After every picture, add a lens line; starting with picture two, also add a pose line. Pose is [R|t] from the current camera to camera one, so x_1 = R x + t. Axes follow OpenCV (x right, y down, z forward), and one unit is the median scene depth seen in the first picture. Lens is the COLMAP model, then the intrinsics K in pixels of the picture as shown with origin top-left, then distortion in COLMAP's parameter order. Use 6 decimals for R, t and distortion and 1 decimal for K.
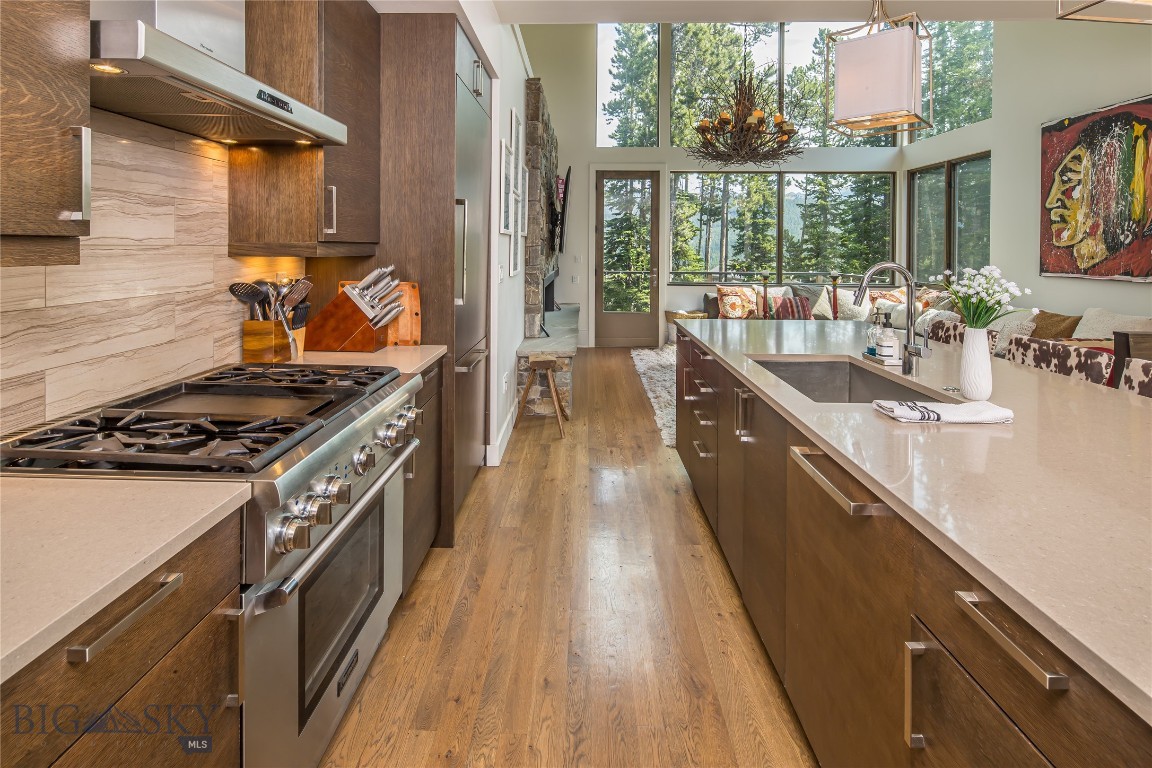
lens RADIAL K [[550.5, 0, 570.7], [0, 550.5, 251.5], [0, 0, 1]] dist [-0.001125, -0.001468]
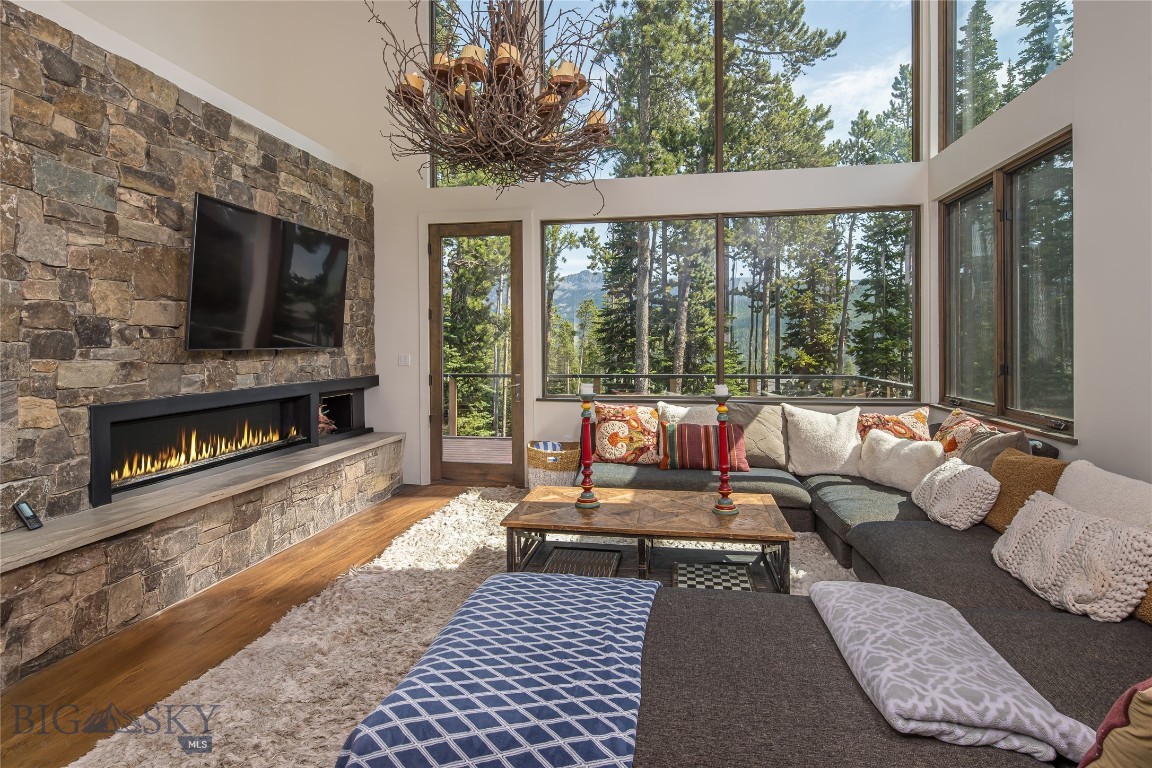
lens RADIAL K [[573.5, 0, 578.6], [0, 573.5, 343.6], [0, 0, 1]] dist [-0.001488, -0.000307]
pose [[0.990775, -0.011752, -0.135010, 0.478246], [0.011480, 0.999930, -0.002792, -0.001920], [0.135033, 0.001217, 0.990840, 0.539237]]
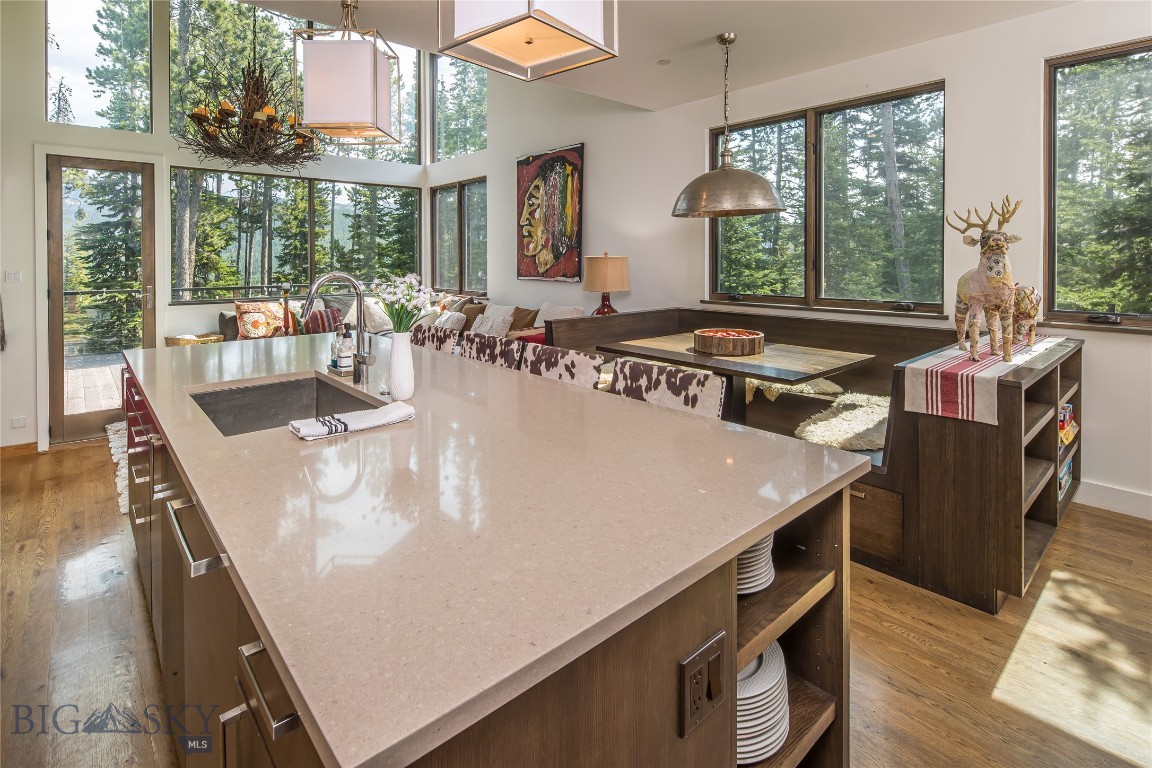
lens RADIAL K [[557.5, 0, 562.9], [0, 557.5, 263.6], [0, 0, 1]] dist [-0.000064, -0.000074]
pose [[0.732780, -0.013910, 0.680323, 0.065699], [0.011963, 0.999900, 0.007558, 0.000481], [-0.680360, 0.002600, 0.732874, -0.001191]]
